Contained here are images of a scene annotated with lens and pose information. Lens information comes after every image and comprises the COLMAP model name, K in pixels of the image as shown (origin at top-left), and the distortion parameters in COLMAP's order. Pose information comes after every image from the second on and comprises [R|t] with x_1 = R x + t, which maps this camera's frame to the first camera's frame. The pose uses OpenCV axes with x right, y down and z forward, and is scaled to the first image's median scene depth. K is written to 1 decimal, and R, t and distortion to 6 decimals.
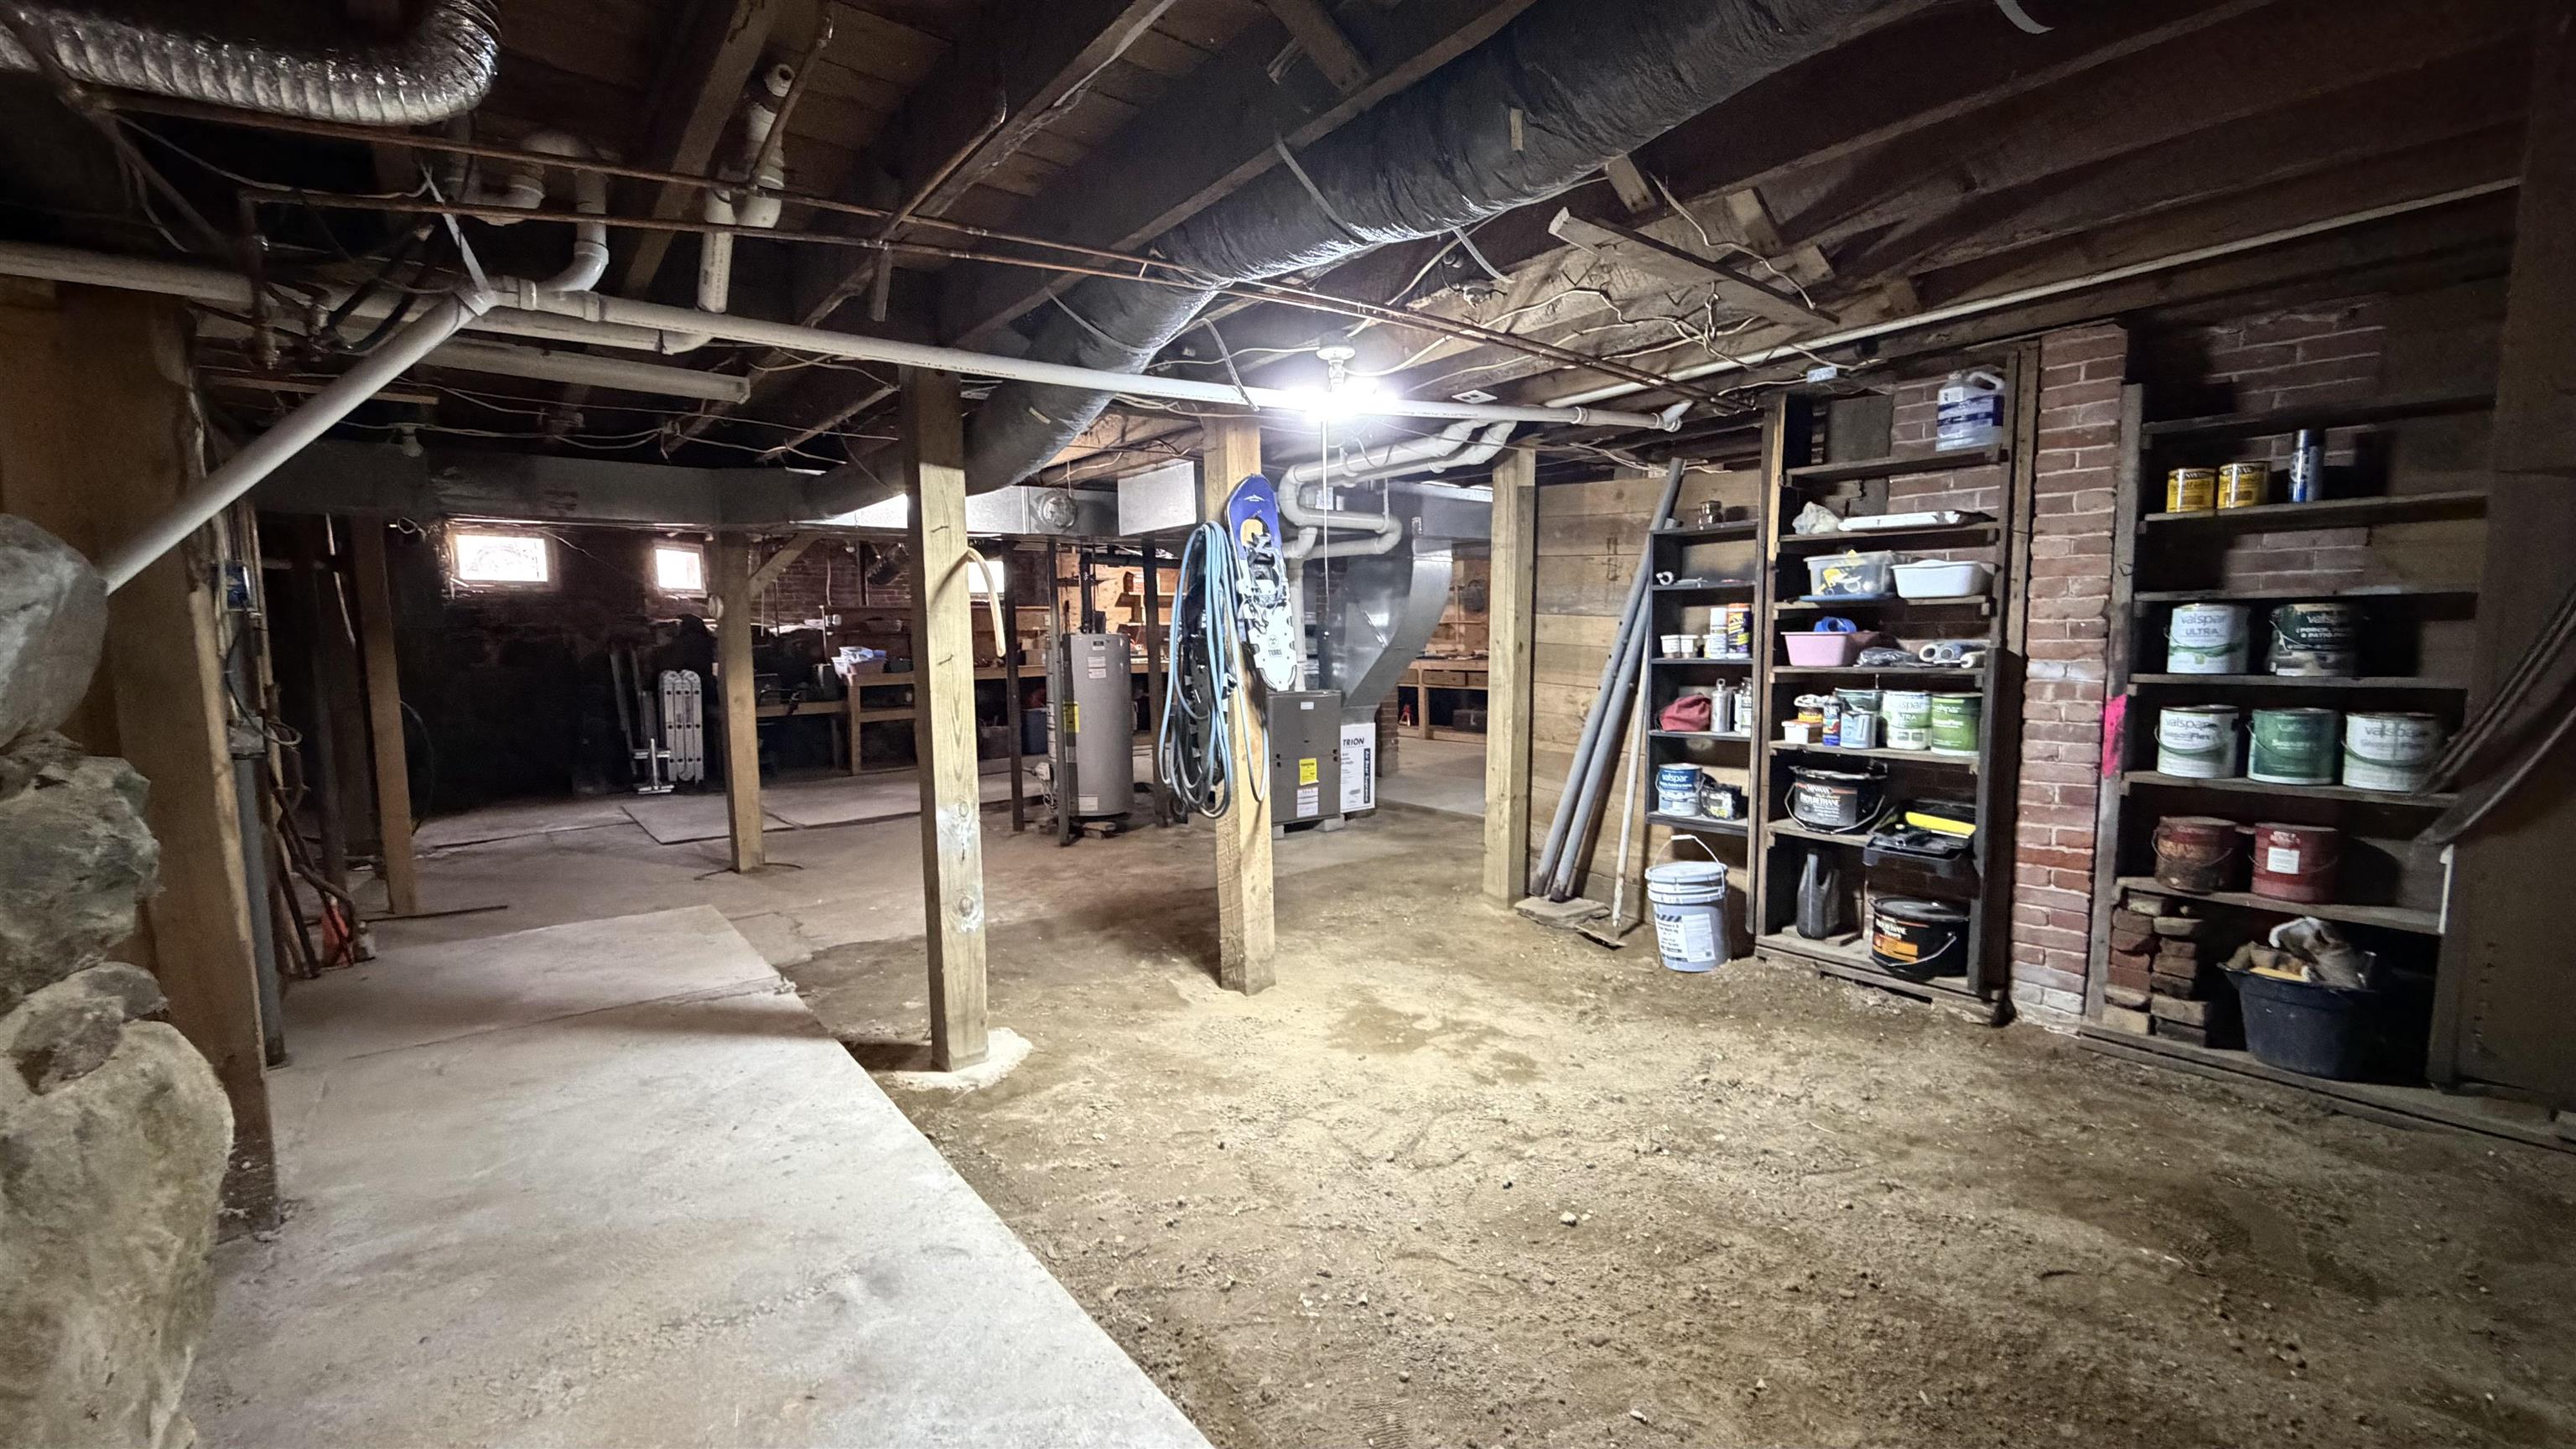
lens RADIAL K [[1027.5, 0, 1291.0], [0, 1027.5, 728.5], [0, 0, 1]] dist [-0.001371, -0.000154]
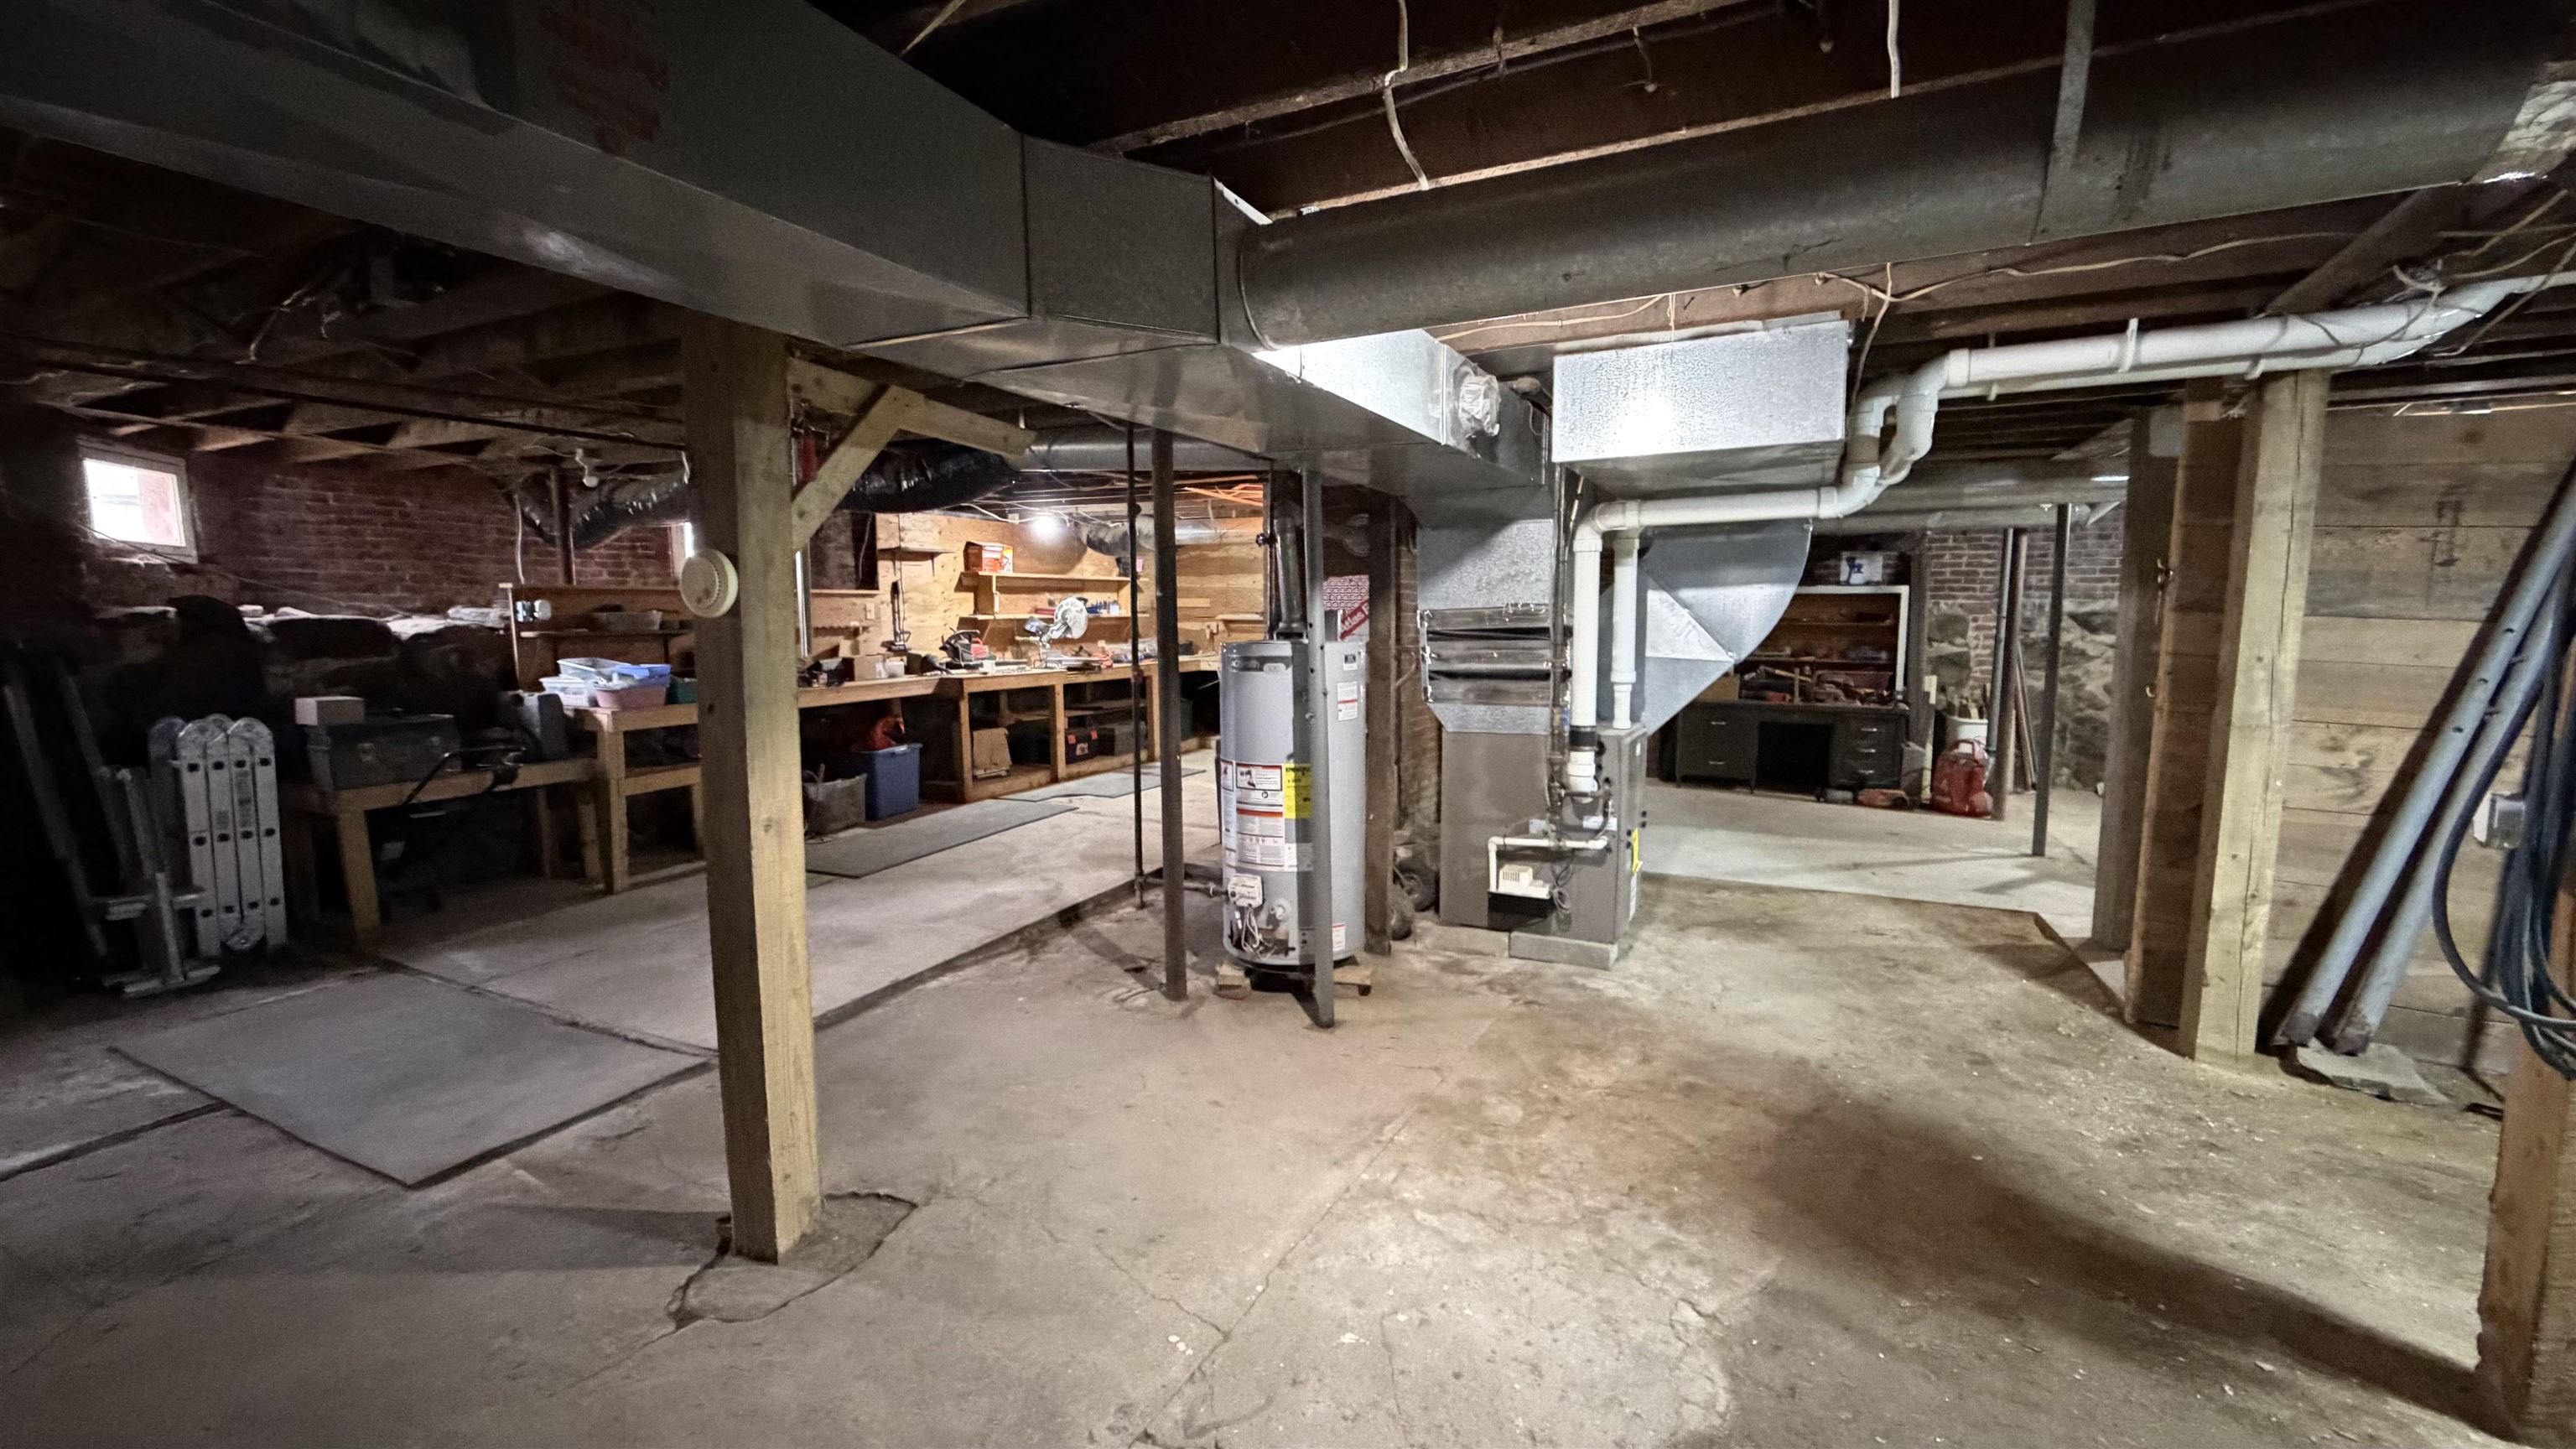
lens RADIAL K [[1027.5, 0, 1276.7], [0, 1027.5, 724.3], [0, 0, 1]] dist [-0.001371, -0.000154]
pose [[0.912931, -0.039062, 0.406240, -0.330301], [0.036355, 0.999235, 0.014383, -0.040588], [-0.406491, 0.001638, 0.913653, 0.361337]]
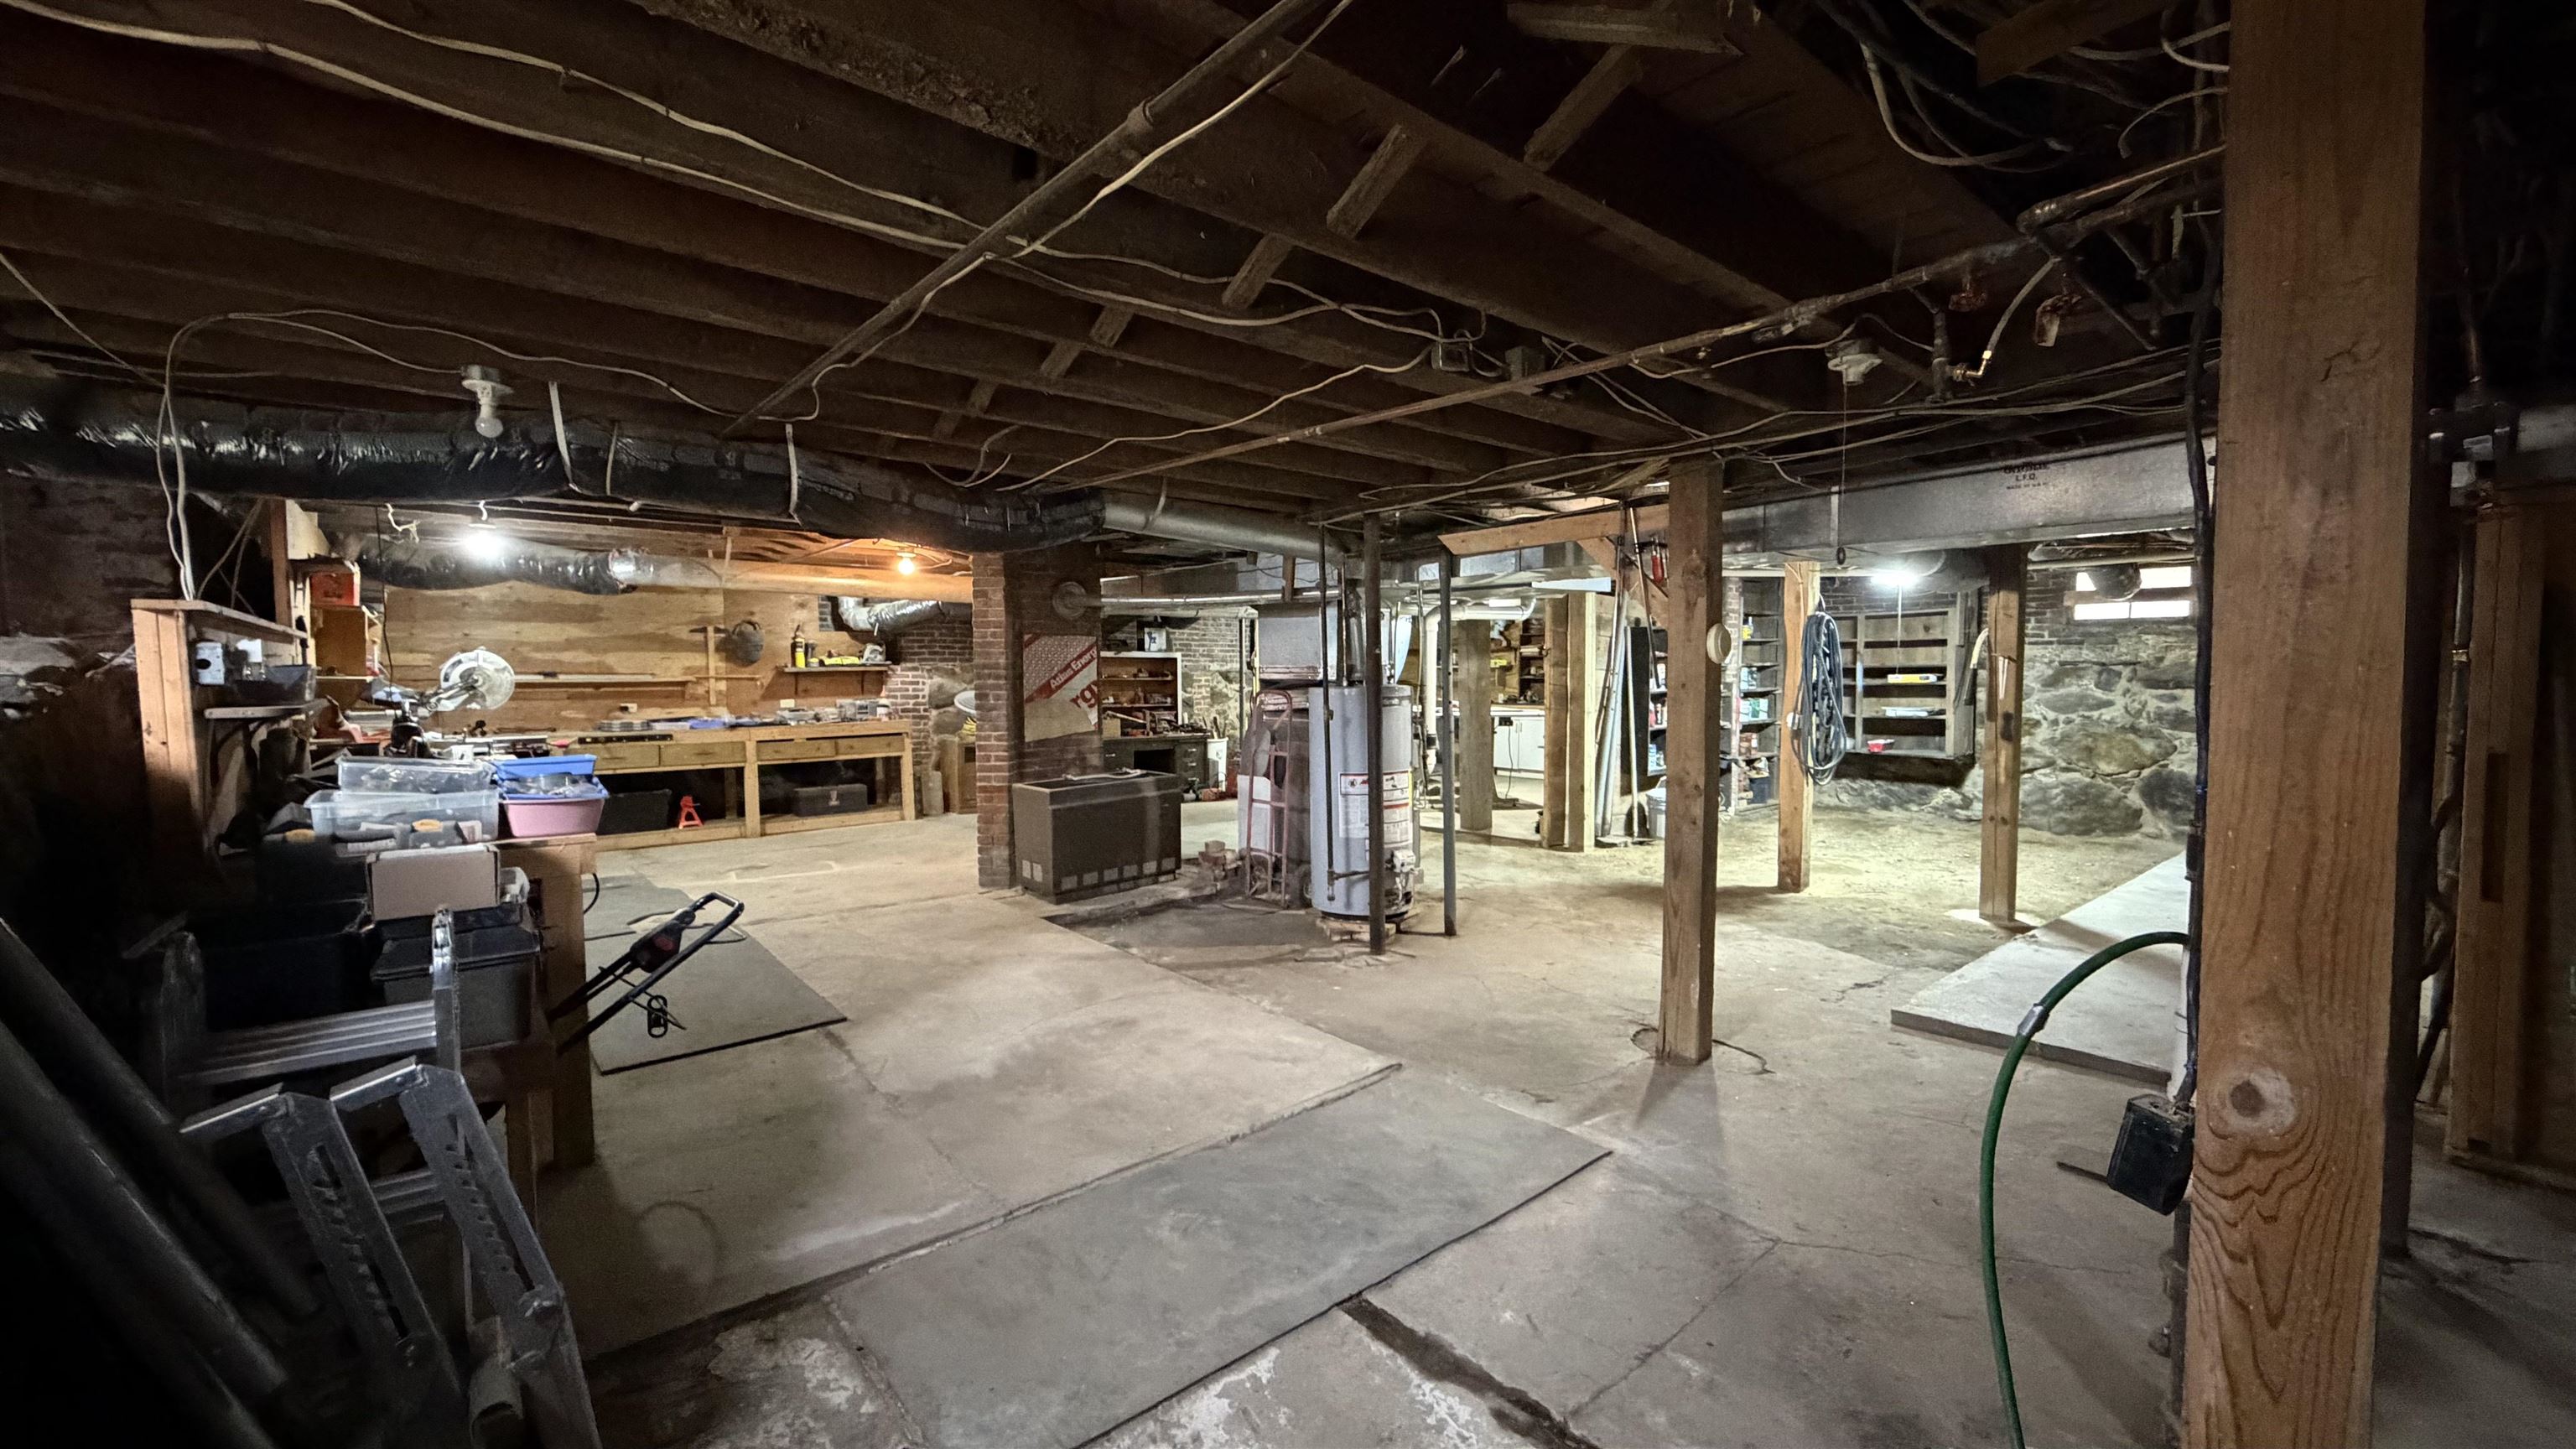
lens RADIAL K [[1027.5, 0, 1289.2], [0, 1027.5, 724.9], [0, 0, 1]] dist [-0.001371, -0.000154]
pose [[-0.012263, -0.045406, 0.998893, -0.759216], [0.107104, 0.993162, 0.046460, -0.079718], [-0.994172, 0.107555, -0.007316, 0.806784]]
